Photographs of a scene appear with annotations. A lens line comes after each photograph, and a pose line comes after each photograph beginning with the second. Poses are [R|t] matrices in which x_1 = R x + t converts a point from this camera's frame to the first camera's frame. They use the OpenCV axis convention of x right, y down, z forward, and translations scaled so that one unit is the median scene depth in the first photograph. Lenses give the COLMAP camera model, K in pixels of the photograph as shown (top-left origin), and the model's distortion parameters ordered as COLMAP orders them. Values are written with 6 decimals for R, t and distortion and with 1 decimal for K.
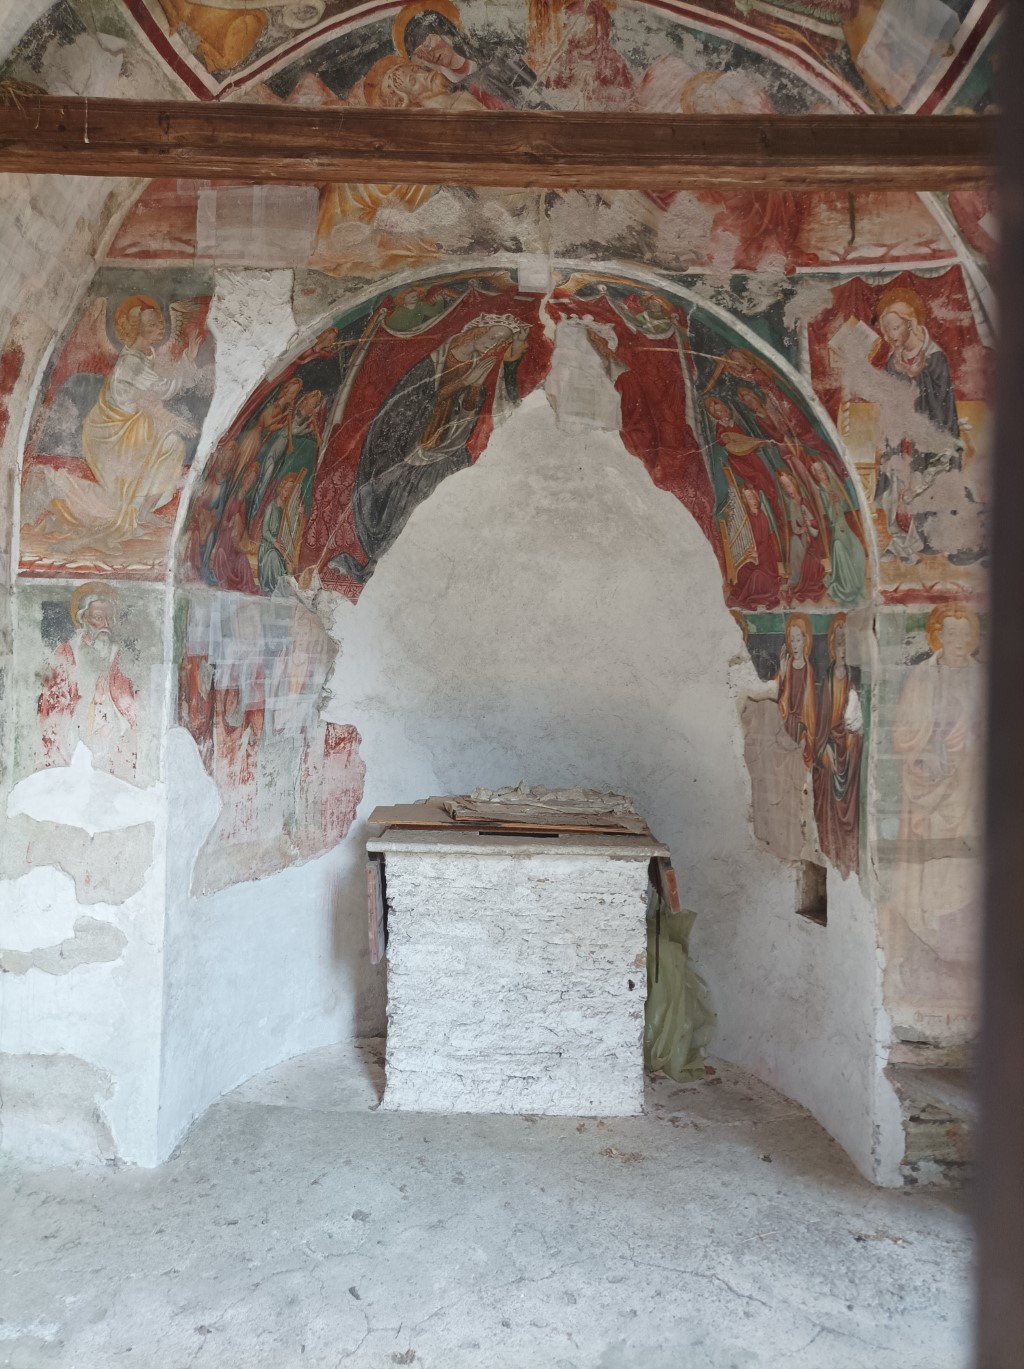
lens RADIAL K [[1022.6, 0, 510.2], [0, 1022.6, 687.1], [0, 0, 1]] dist [0.026530, -0.015150]
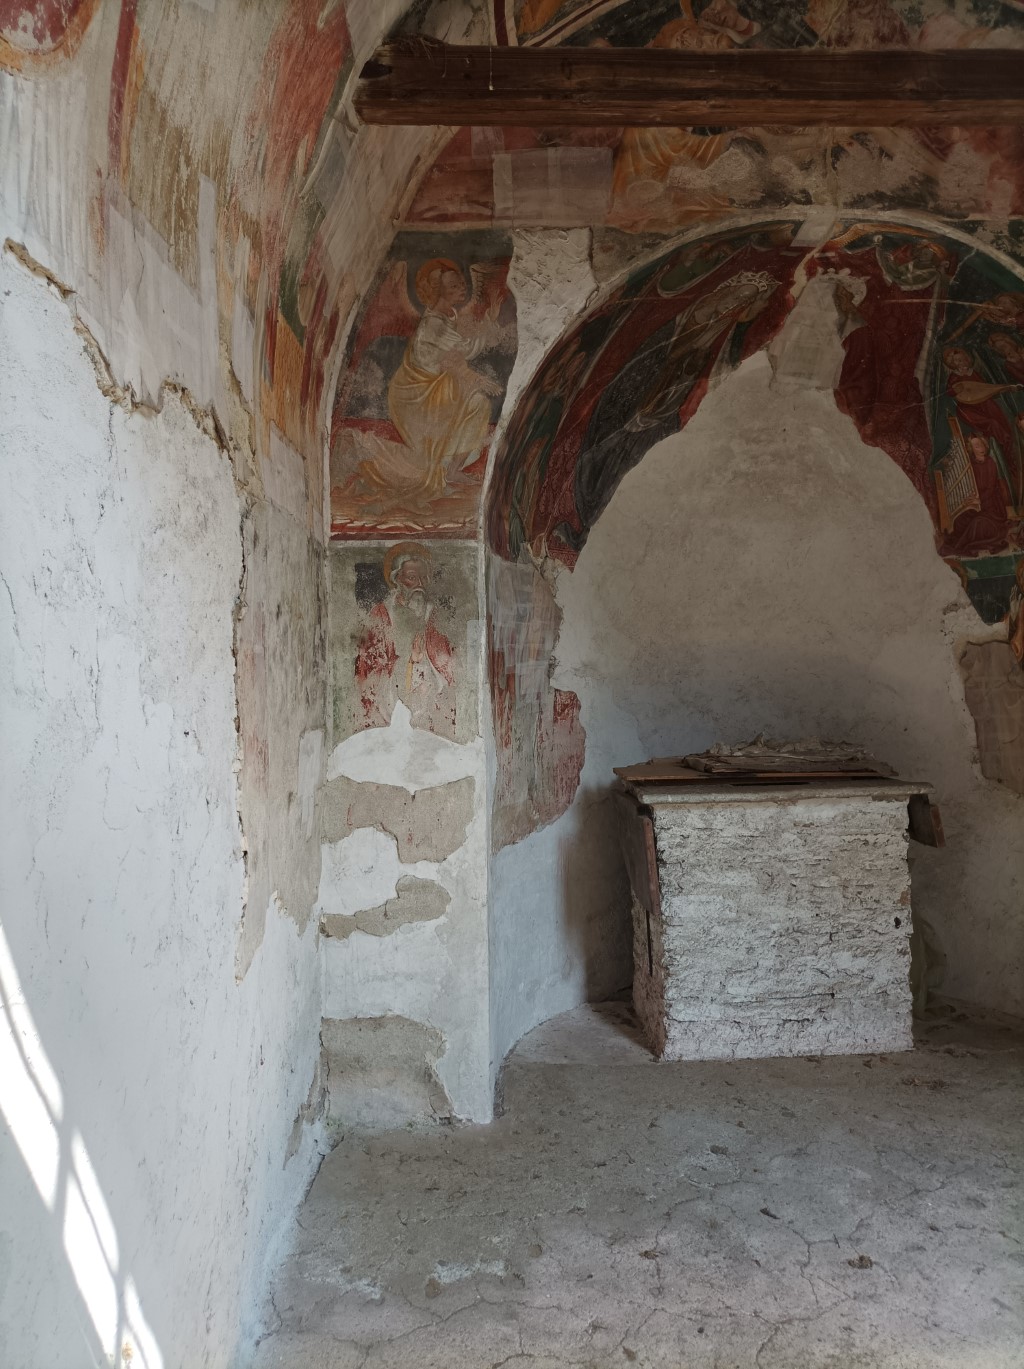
lens RADIAL K [[1022.6, 0, 508.6], [0, 1022.6, 688.4], [0, 0, 1]] dist [0.026530, -0.015150]
pose [[0.996992, -0.050771, 0.058568, -0.372302], [0.051852, 0.998508, -0.017104, 0.063988], [-0.057613, 0.020089, 0.998137, -0.006887]]
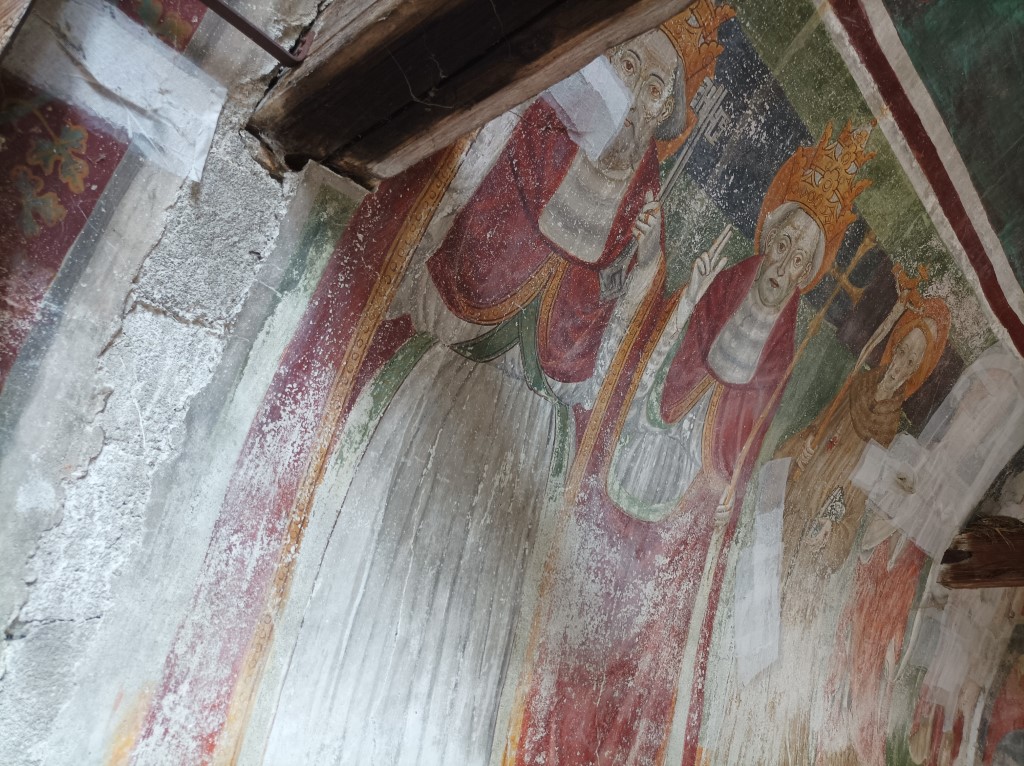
lens RADIAL K [[764.9, 0, 512.6], [0, 764.9, 383.6], [0, 0, 1]] dist [0.026530, -0.015150]
pose [[0.777114, -0.233888, -0.584287, -0.275675], [-0.079530, 0.884446, -0.459816, -0.215698], [0.624315, 0.403797, 0.668714, 0.017375]]
